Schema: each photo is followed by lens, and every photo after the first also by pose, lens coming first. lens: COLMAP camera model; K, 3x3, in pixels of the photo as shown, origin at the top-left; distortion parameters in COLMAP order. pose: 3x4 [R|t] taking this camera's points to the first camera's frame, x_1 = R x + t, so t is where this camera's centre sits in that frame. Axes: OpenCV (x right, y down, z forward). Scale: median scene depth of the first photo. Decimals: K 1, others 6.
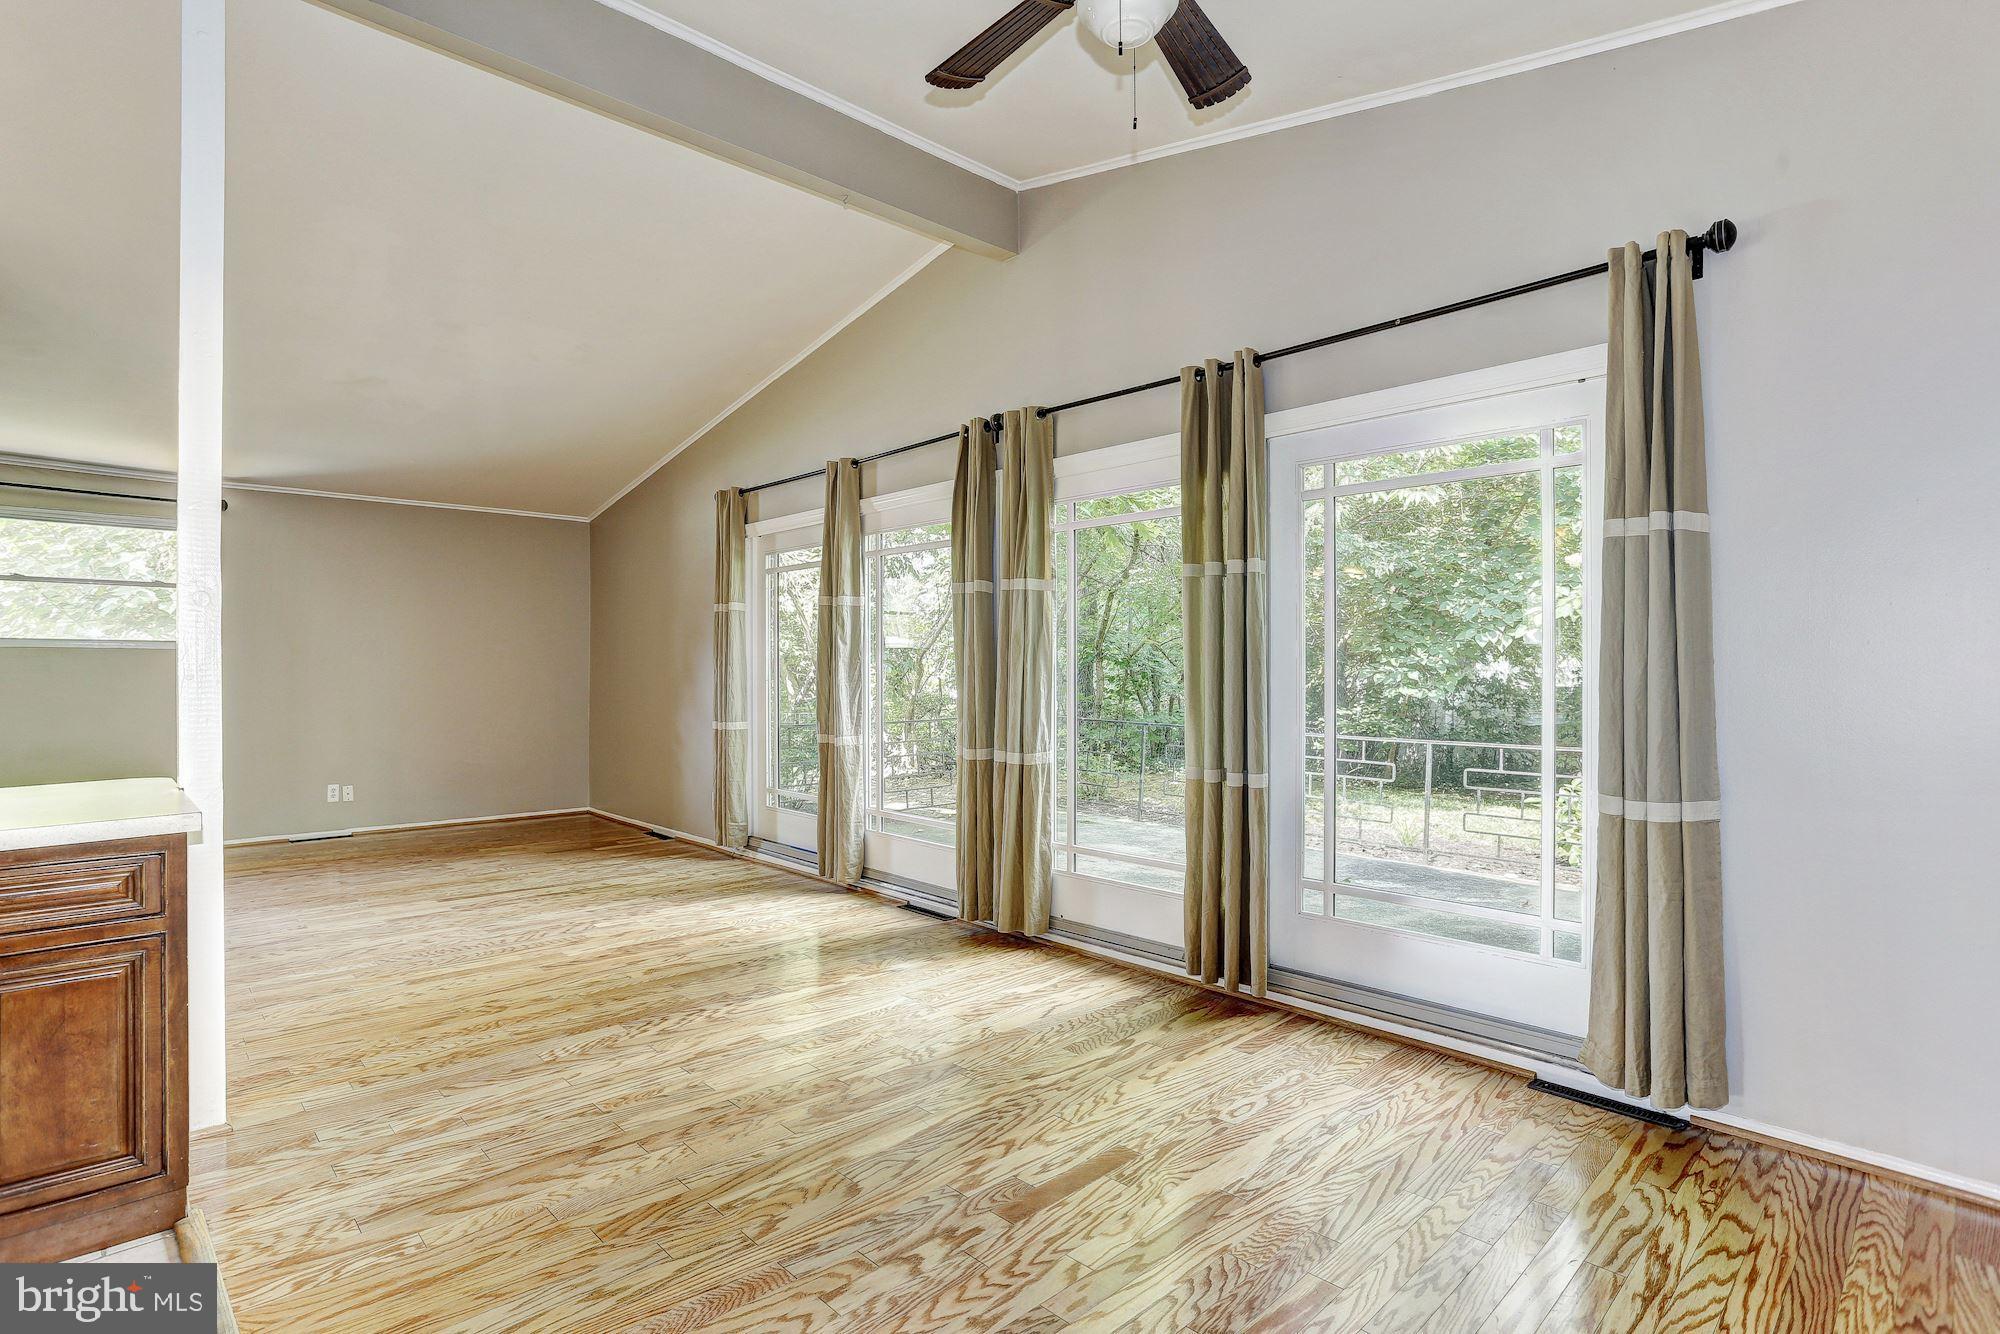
lens RADIAL K [[981.0, 0, 1000.1], [0, 981.0, 669.3], [0, 0, 1]] dist [0.000198, 0.000771]
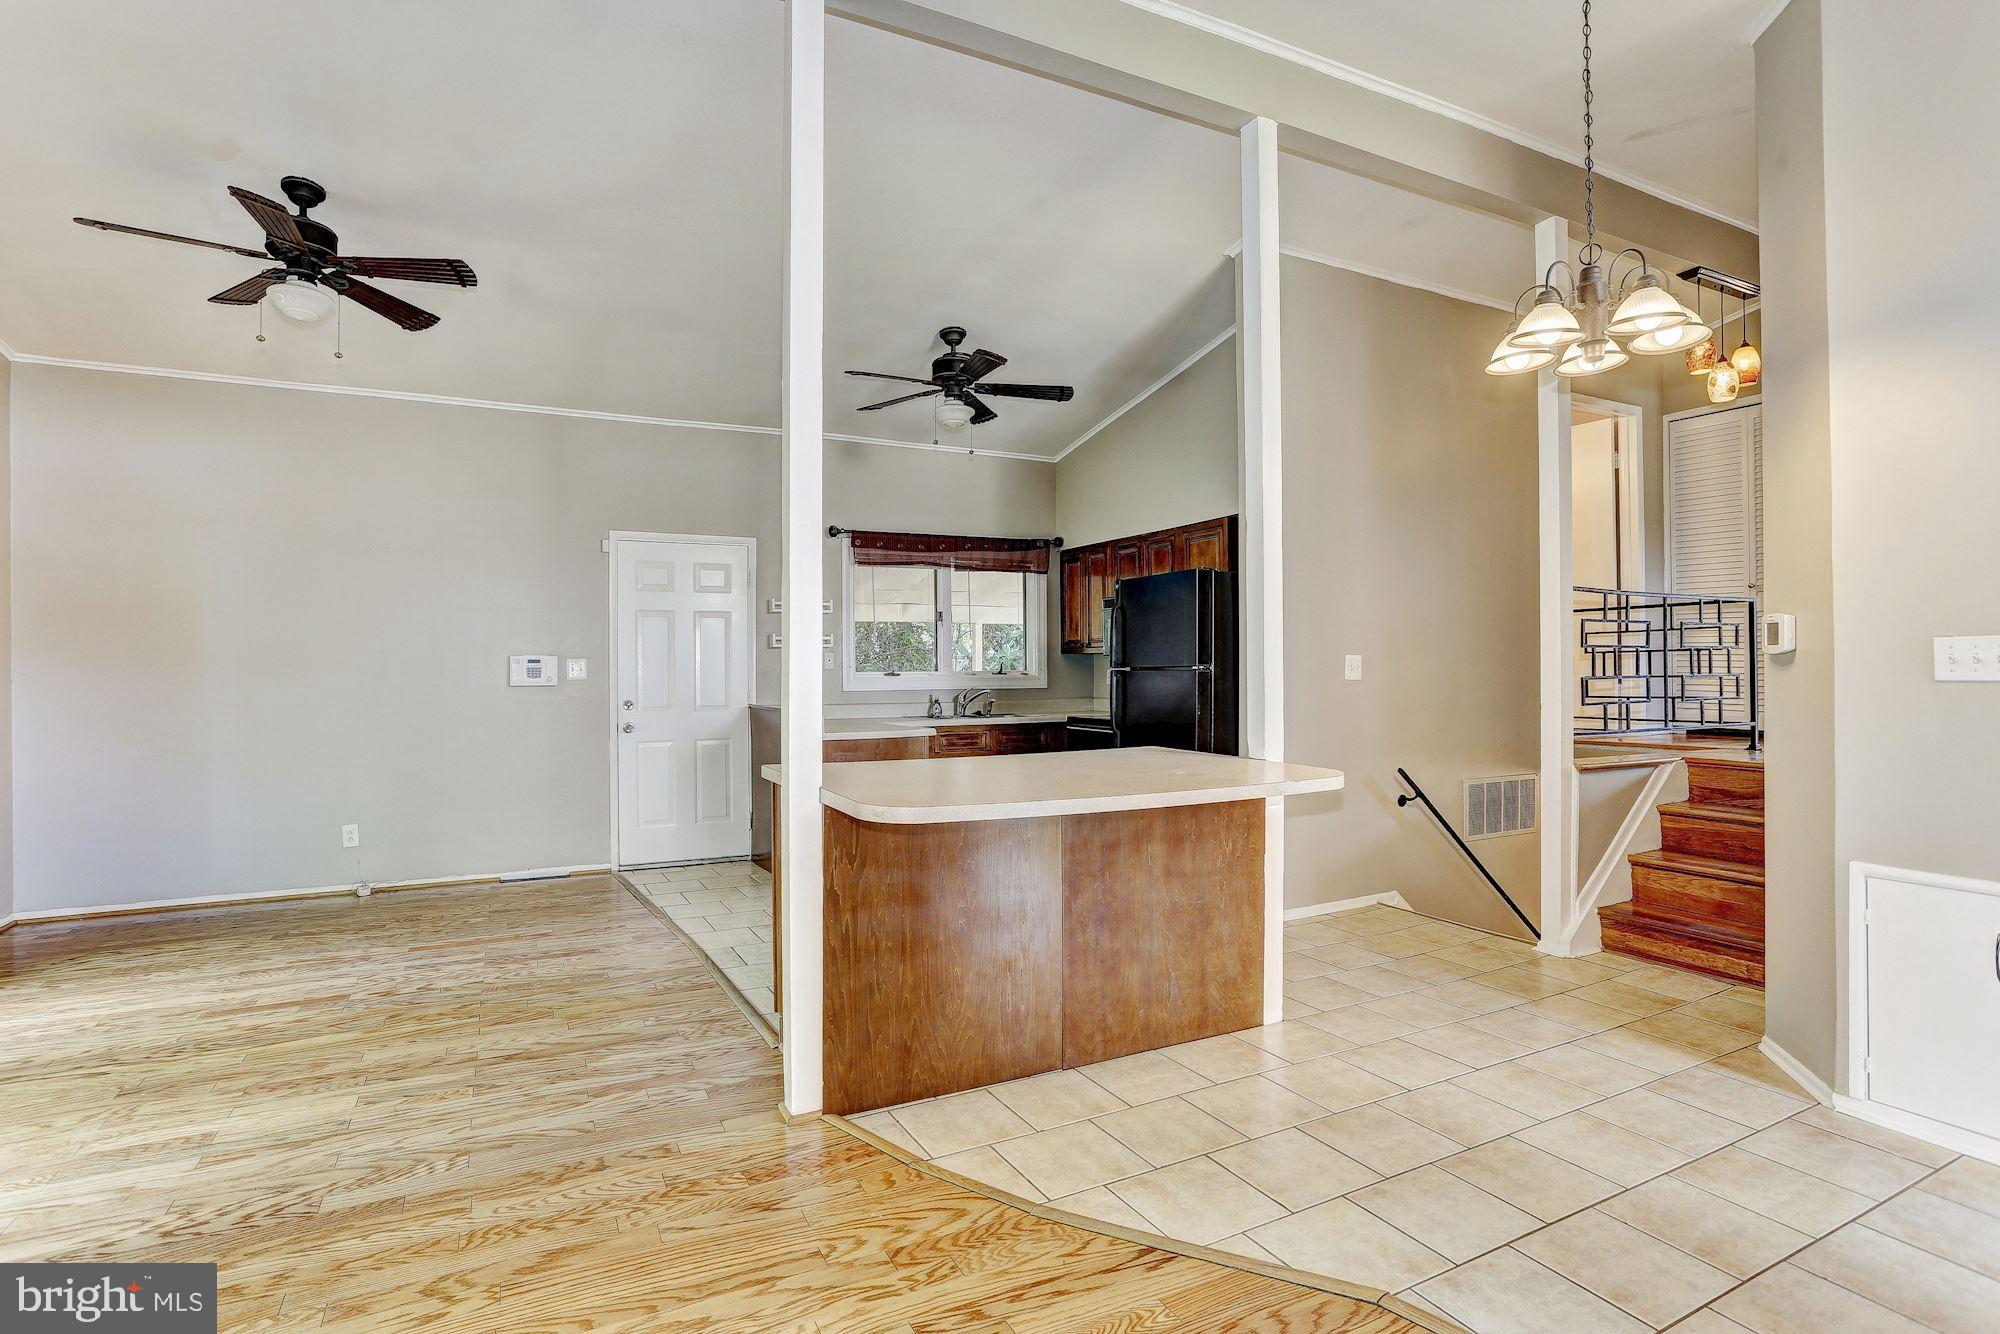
lens RADIAL K [[981.0, 0, 1003.6], [0, 981.0, 673.1], [0, 0, 1]] dist [0.000198, 0.000771]
pose [[-0.961687, 0.012185, 0.273878, -1.259906], [0.010401, 0.999914, -0.007968, 0.016597], [-0.273951, -0.004814, -0.961732, 1.876362]]
